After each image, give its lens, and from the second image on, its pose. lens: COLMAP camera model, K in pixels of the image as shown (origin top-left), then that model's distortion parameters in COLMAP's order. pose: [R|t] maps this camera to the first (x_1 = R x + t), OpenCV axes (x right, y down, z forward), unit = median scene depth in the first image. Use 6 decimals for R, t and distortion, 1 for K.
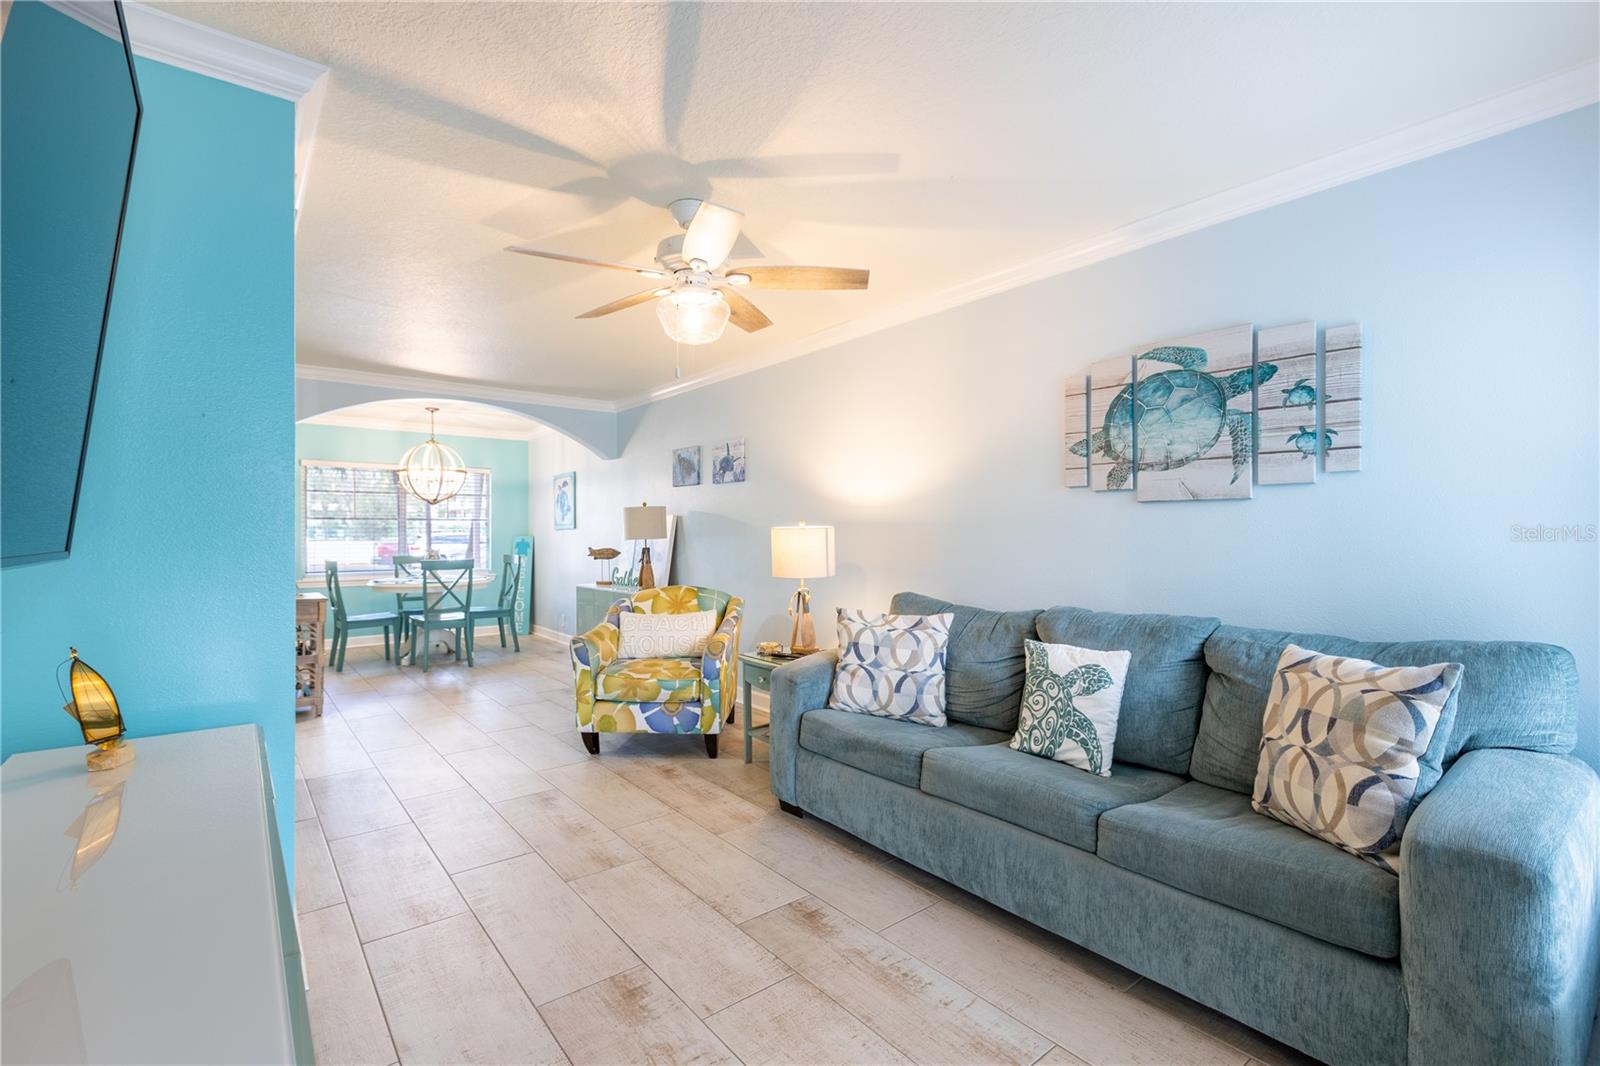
lens RADIAL K [[718.6, 0, 808.8], [0, 718.6, 531.0], [0, 0, 1]] dist [0.004710, -0.001860]
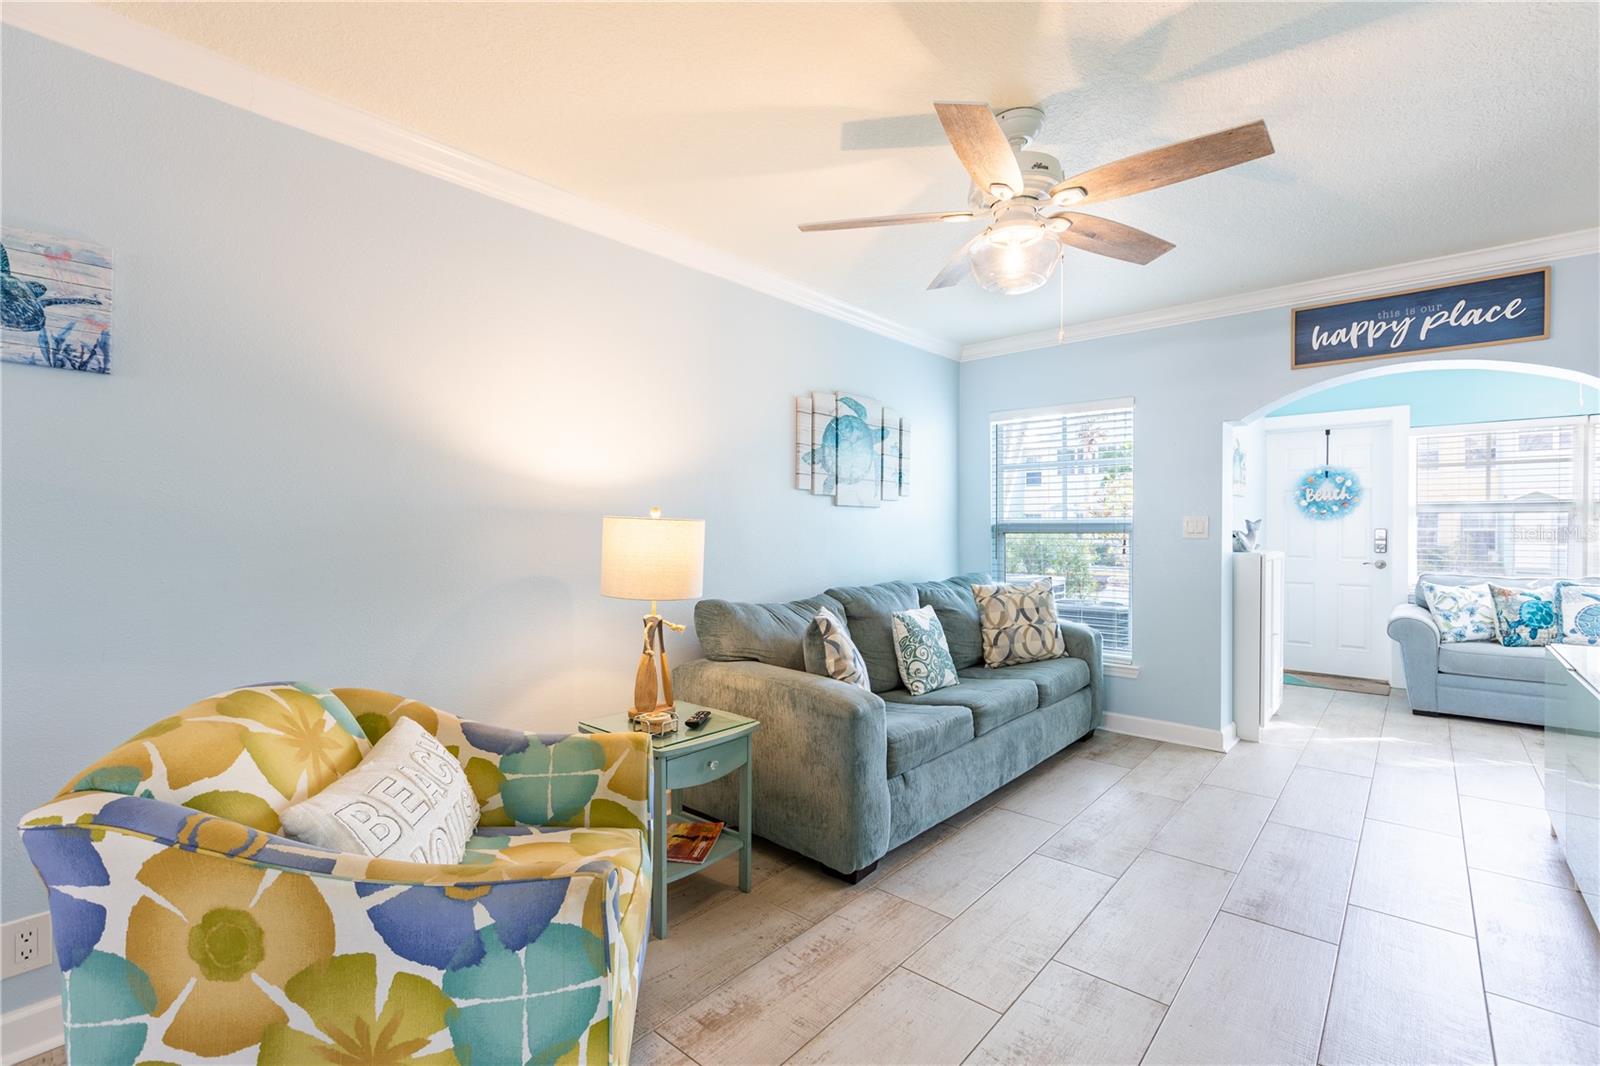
lens RADIAL K [[718.6, 0, 790.4], [0, 718.6, 533.3], [0, 0, 1]] dist [0.004710, -0.001860]
pose [[-0.163822, -0.007703, 0.986460, -0.825355], [-0.006247, 0.999958, 0.006771, 0.002846], [-0.986470, -0.005053, -0.163864, 1.251568]]
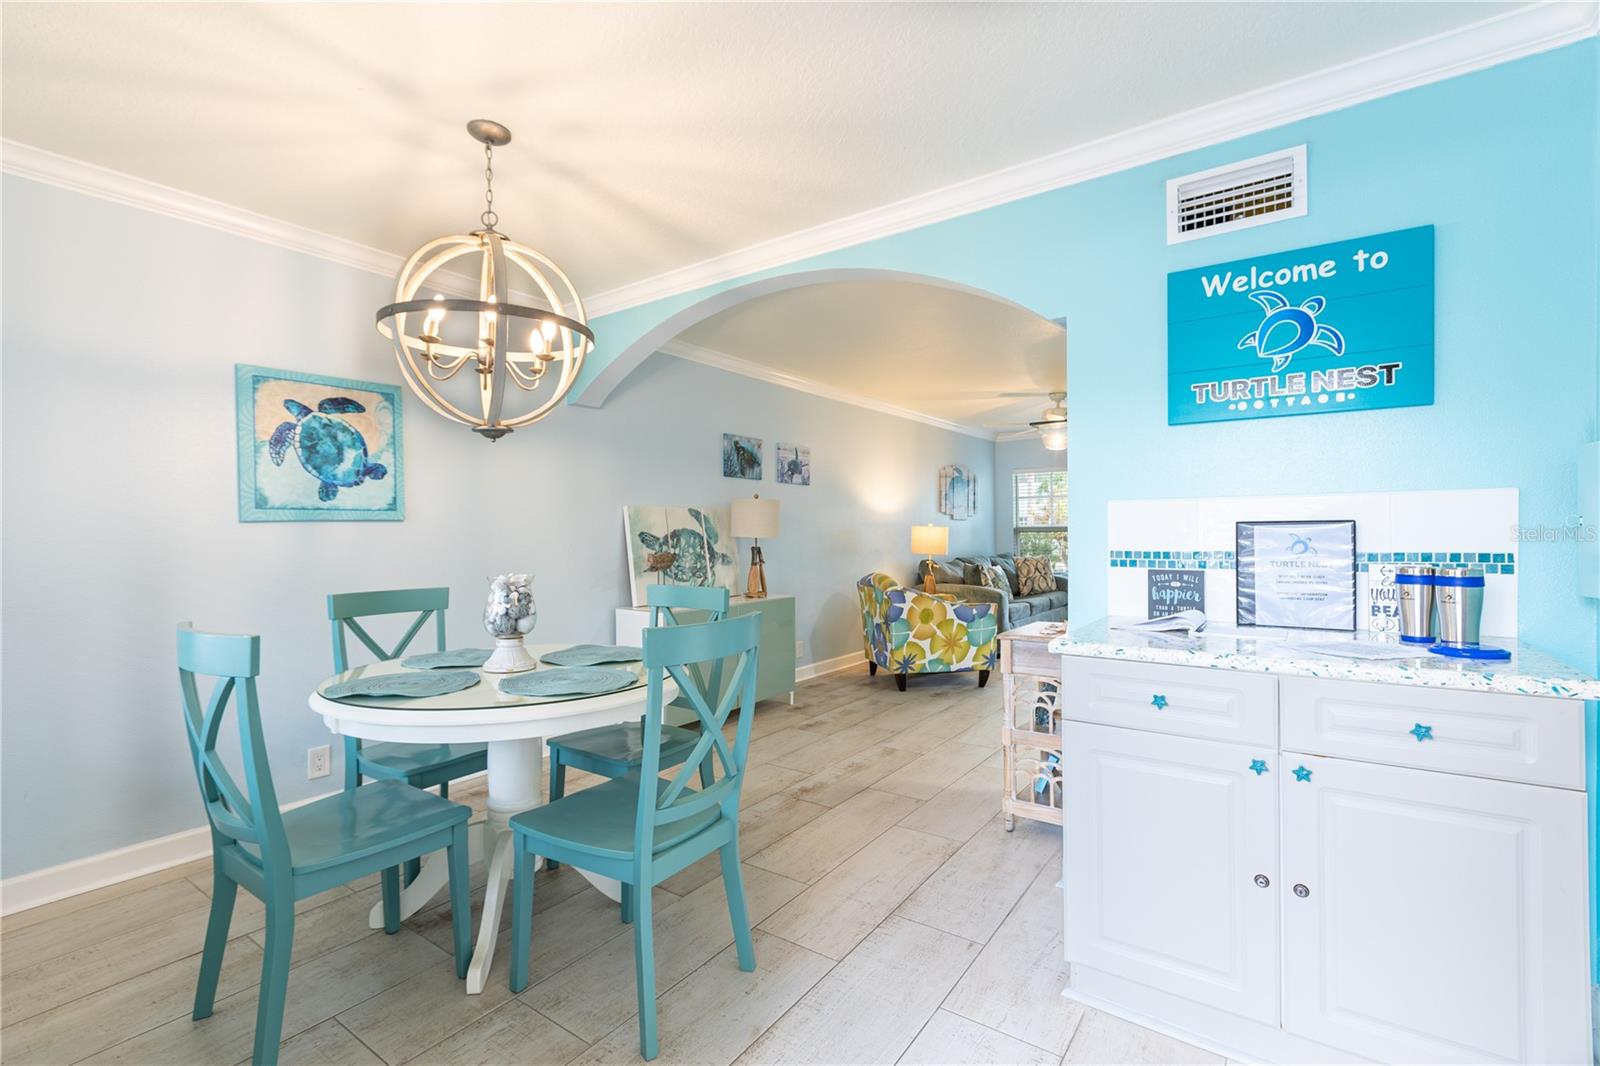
lens RADIAL K [[718.6, 0, 801.1], [0, 718.6, 532.4], [0, 0, 1]] dist [0.004710, -0.001860]
pose [[-0.265351, 0.002777, 0.964148, -1.482263], [0.003862, 0.999991, -0.001817, 0.008619], [-0.964144, 0.003242, -0.265359, 1.786393]]
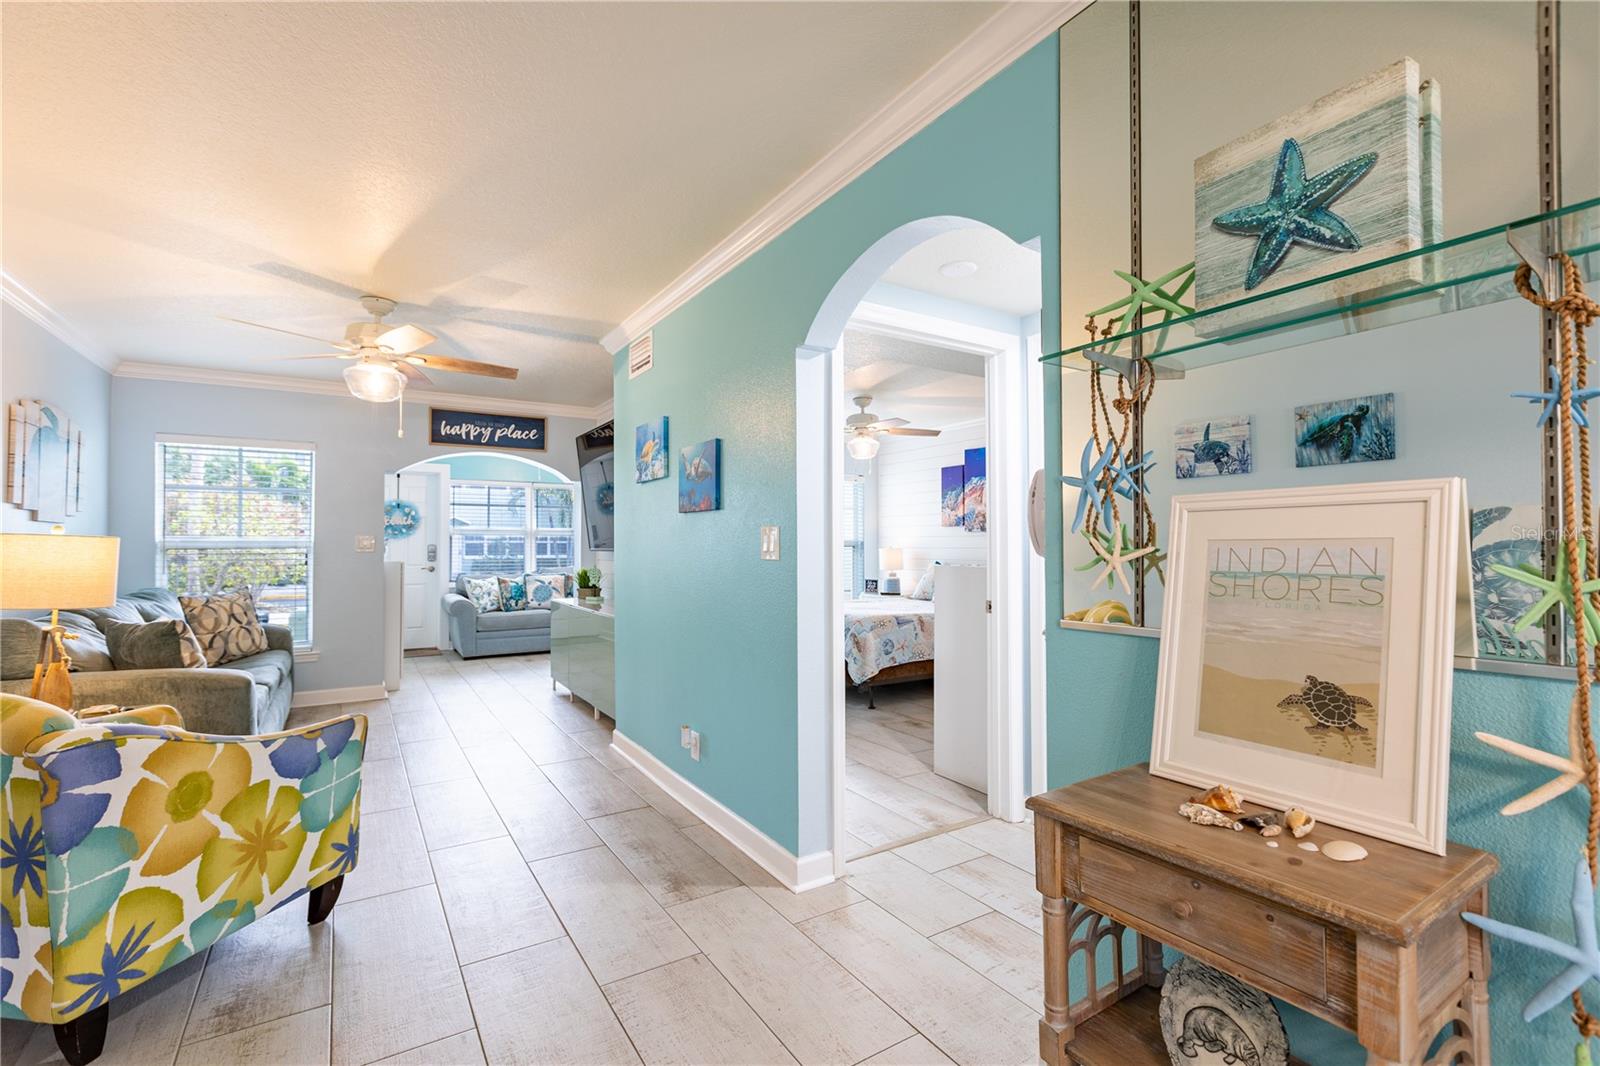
lens RADIAL K [[718.6, 0, 815.0], [0, 718.6, 535.2], [0, 0, 1]] dist [0.004710, -0.001860]
pose [[-0.993510, 0.002029, 0.113725, -0.925502], [-0.000104, 0.999824, -0.018746, 0.005819], [-0.113743, -0.018637, -0.993335, 1.669426]]
